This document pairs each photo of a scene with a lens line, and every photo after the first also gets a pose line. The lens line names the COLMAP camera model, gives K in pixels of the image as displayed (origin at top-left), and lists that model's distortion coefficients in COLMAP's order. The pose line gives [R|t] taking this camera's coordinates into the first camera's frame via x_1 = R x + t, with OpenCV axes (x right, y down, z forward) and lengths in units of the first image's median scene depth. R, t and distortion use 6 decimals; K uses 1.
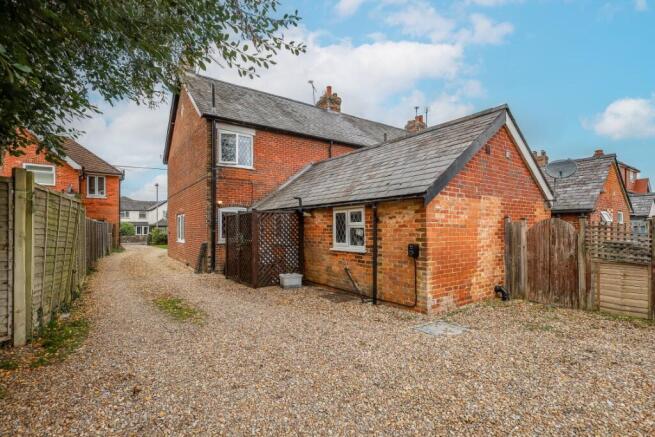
lens RADIAL K [[304.8, 0, 327.5], [0, 304.8, 218.5], [0, 0, 1]] dist [0.001208, 0.000147]
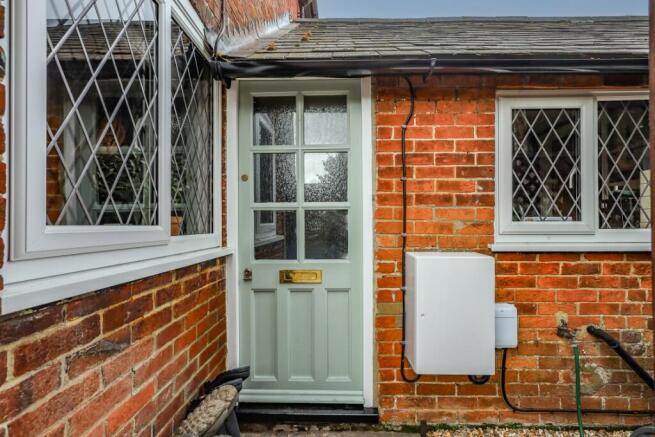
lens RADIAL K [[304.8, 0, 327.5], [0, 304.8, 218.5], [0, 0, 1]] dist [0.001208, 0.000147]
pose [[0.591571, 0.009804, 0.806194, -0.280635], [-0.019211, 0.999814, 0.001938, 0.079375], [-0.806024, -0.016634, 0.591649, 0.990472]]
